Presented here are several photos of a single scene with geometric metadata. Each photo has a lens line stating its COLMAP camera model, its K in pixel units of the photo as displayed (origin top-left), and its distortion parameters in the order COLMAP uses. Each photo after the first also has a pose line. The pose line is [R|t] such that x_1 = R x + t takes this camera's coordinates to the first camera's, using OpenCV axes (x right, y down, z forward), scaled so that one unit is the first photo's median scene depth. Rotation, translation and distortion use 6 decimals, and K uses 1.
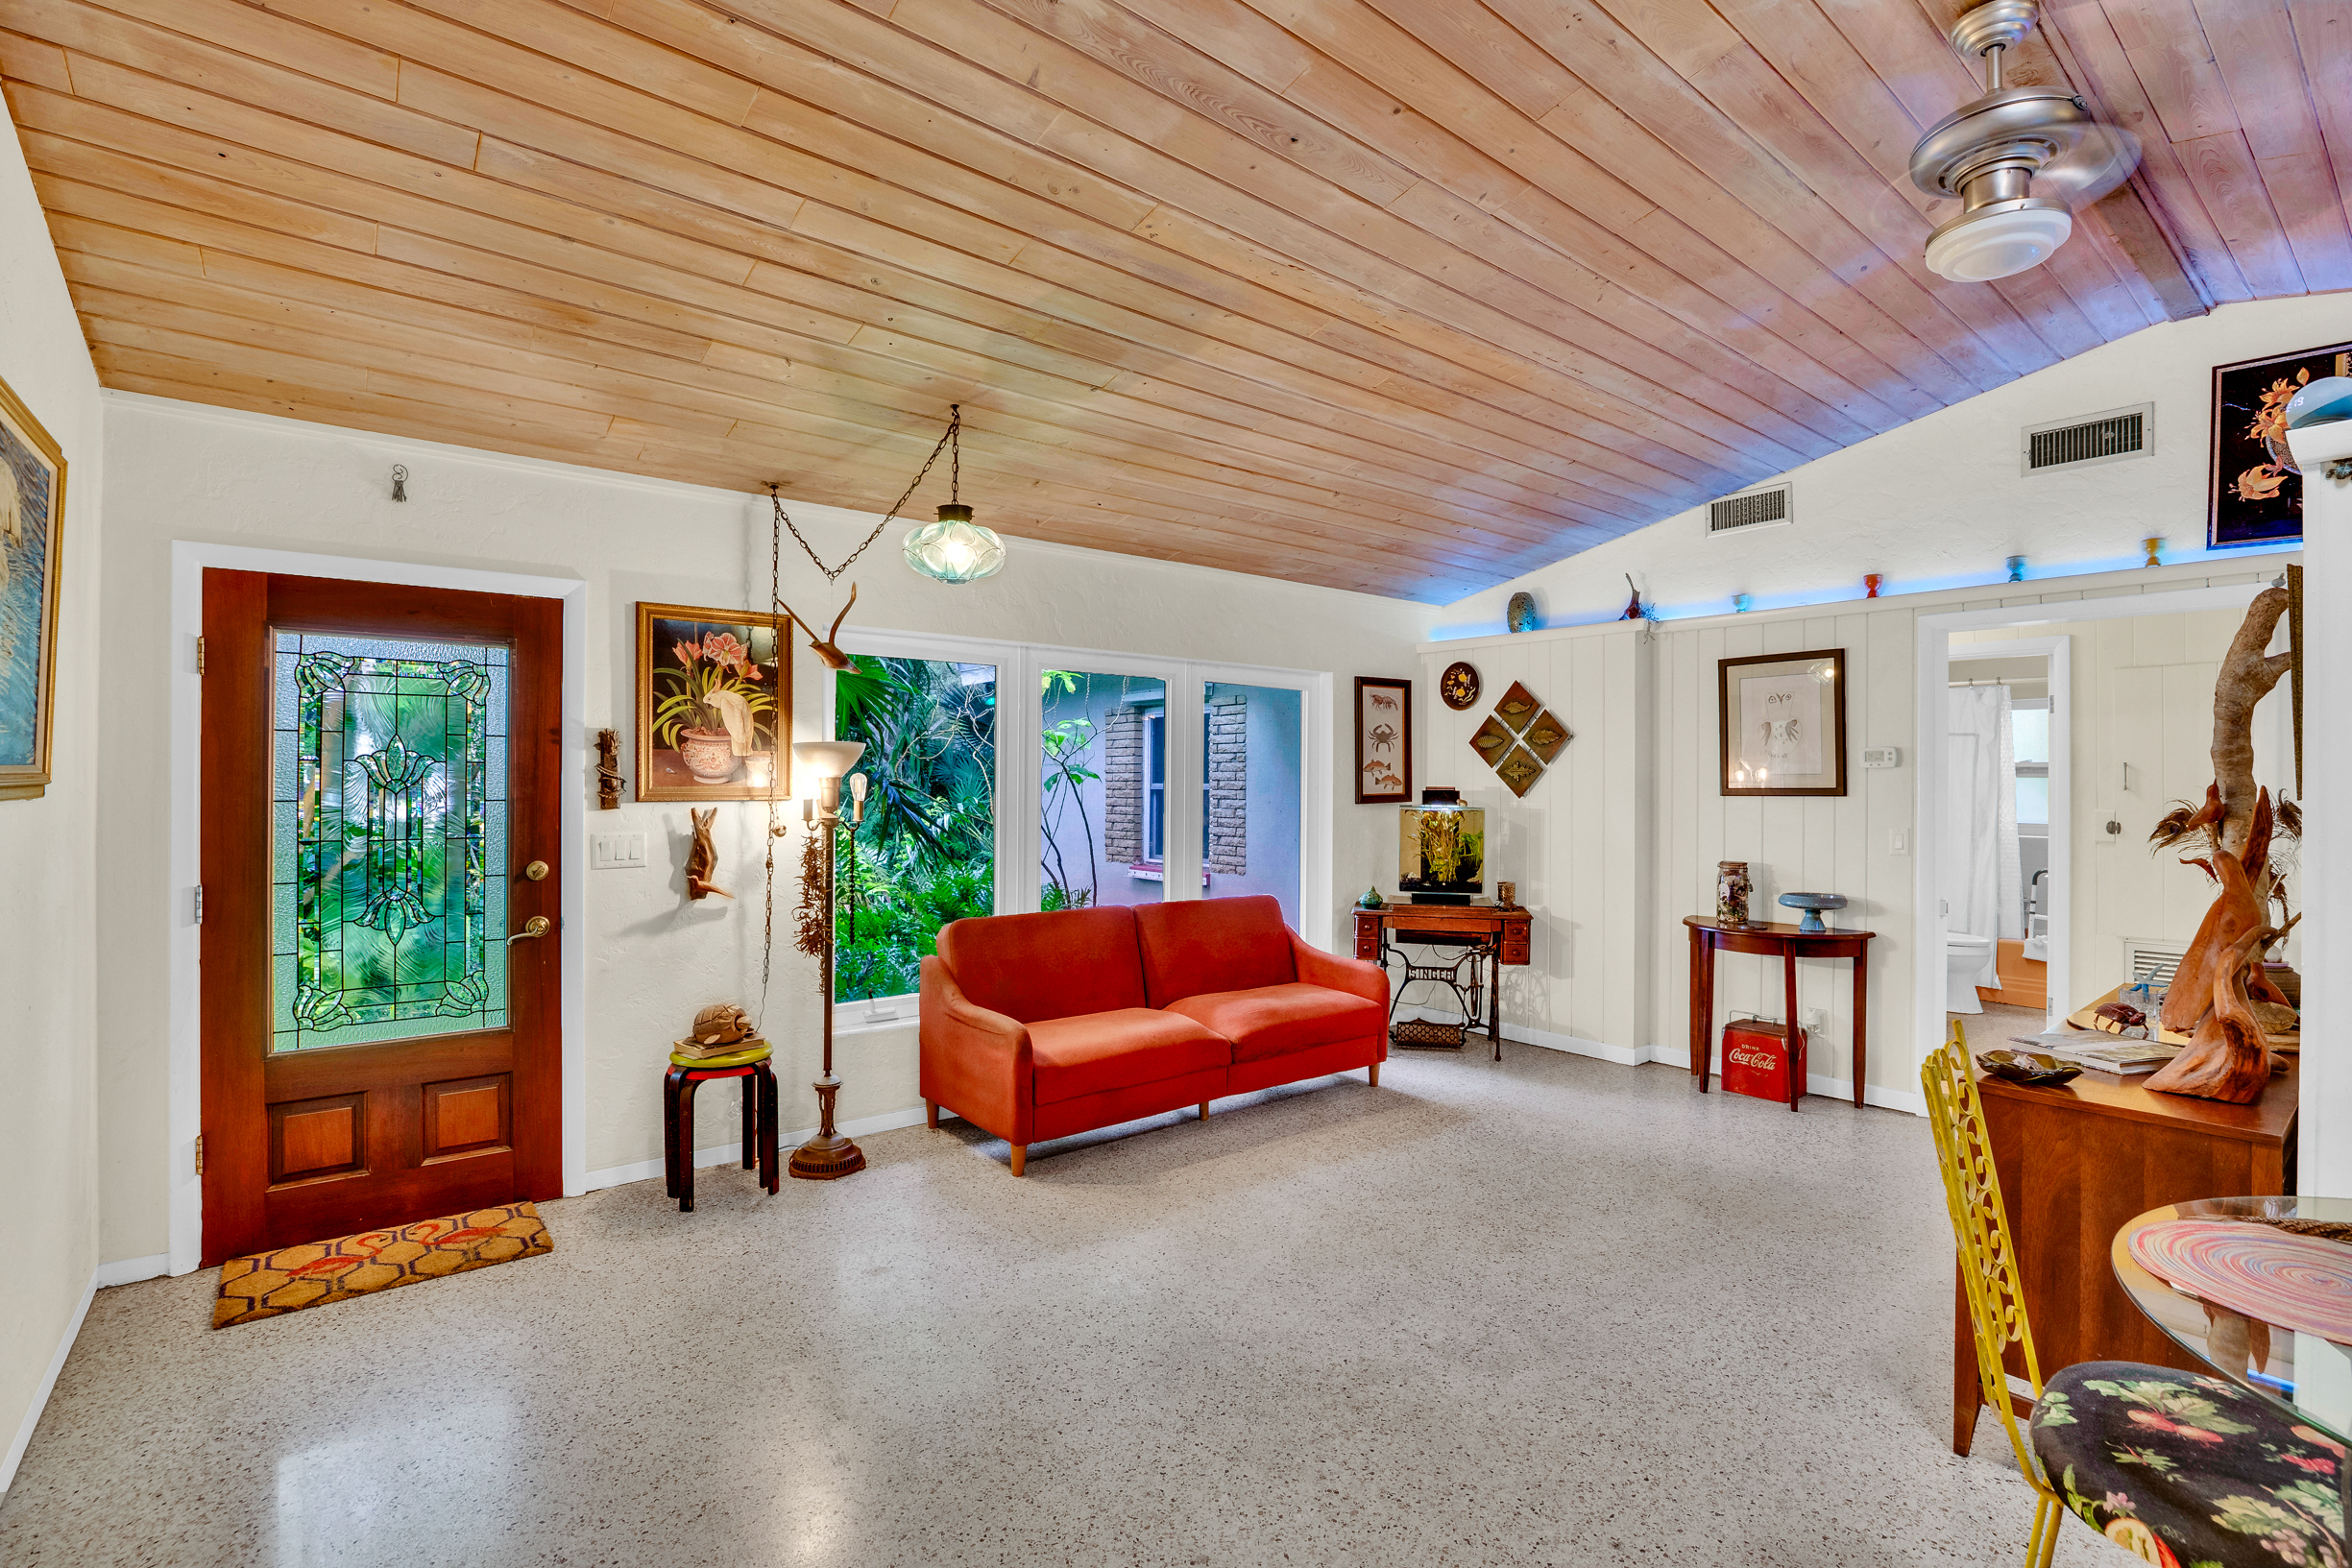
lens RADIAL K [[1080.9, 0, 1187.1], [0, 1080.9, 776.6], [0, 0, 1]] dist [-0.046124, 0.013979]
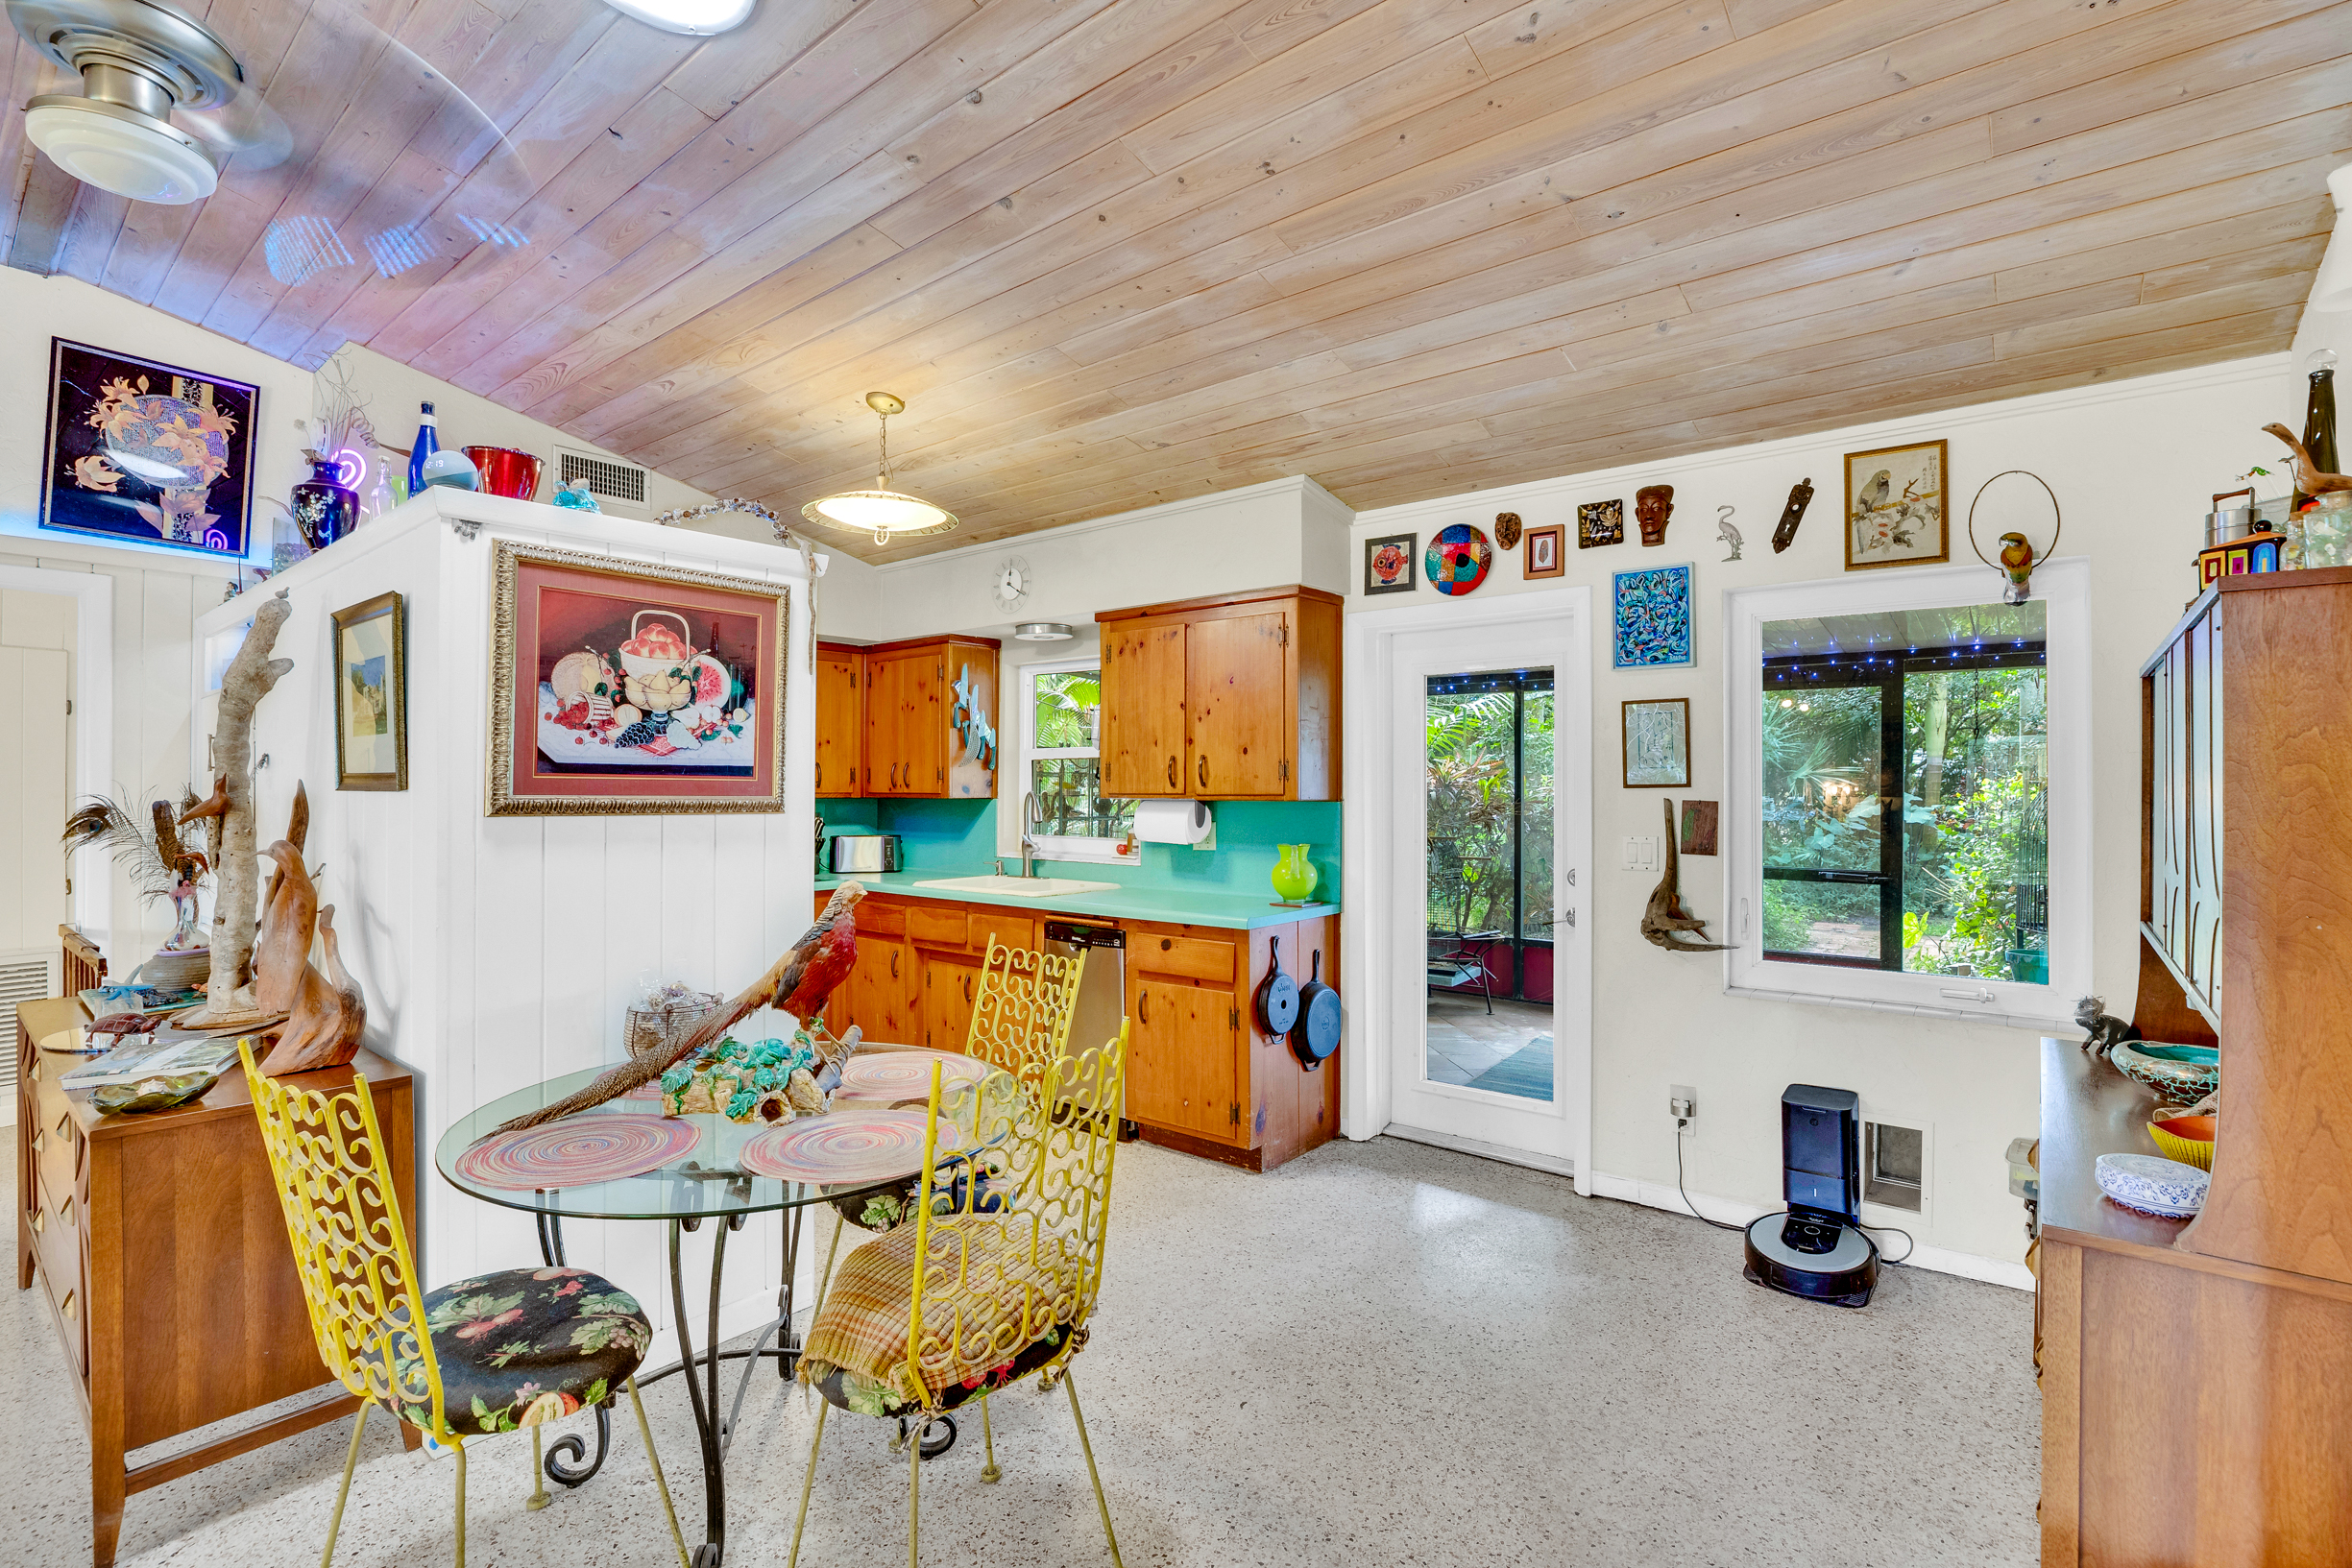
lens RADIAL K [[1080.9, 0, 1186.8], [0, 1080.9, 777.2], [0, 0, 1]] dist [-0.046124, 0.013979]
pose [[-0.208851, 0.000030, 0.977947, -0.114516], [-0.007091, 0.999974, -0.001545, 0.000602], [-0.977922, -0.007258, -0.208845, 0.144360]]
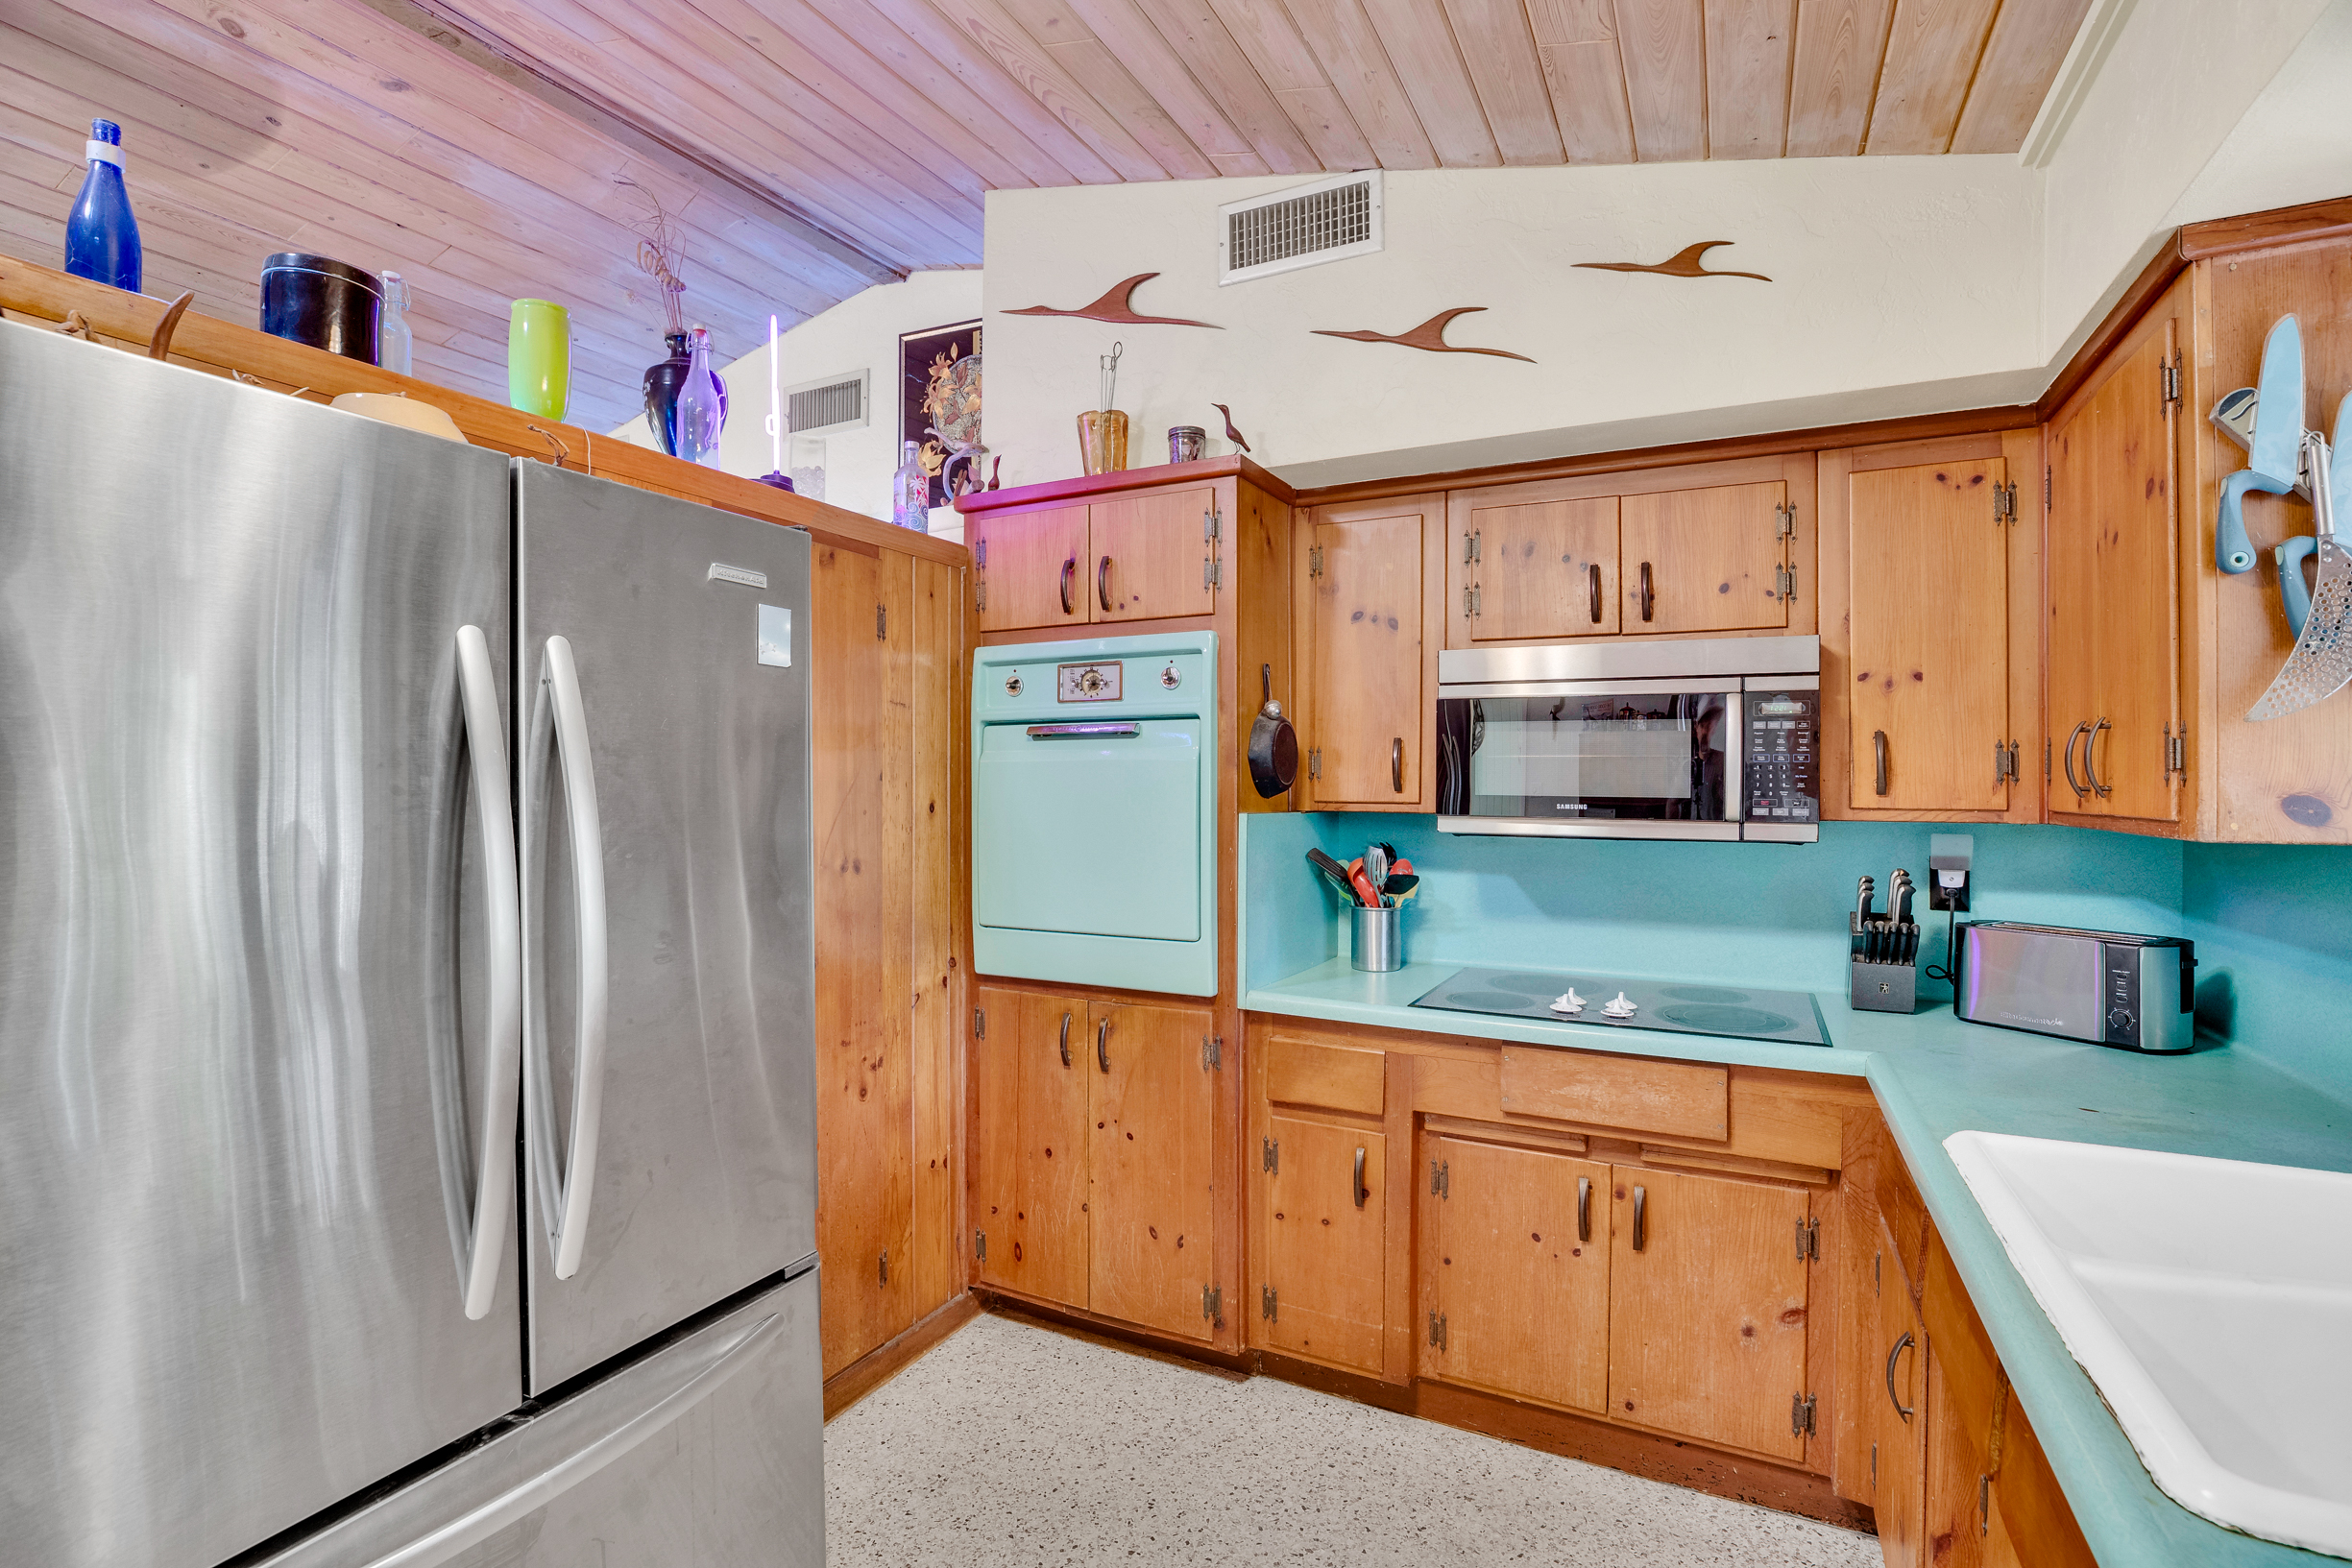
lens RADIAL K [[1080.9, 0, 1185.4], [0, 1080.9, 777.0], [0, 0, 1]] dist [-0.046124, 0.013979]
pose [[0.912123, -0.002957, 0.409906, 0.619760], [0.001871, 0.999994, 0.003051, 0.003308], [-0.409913, -0.002016, 0.912123, 0.009116]]
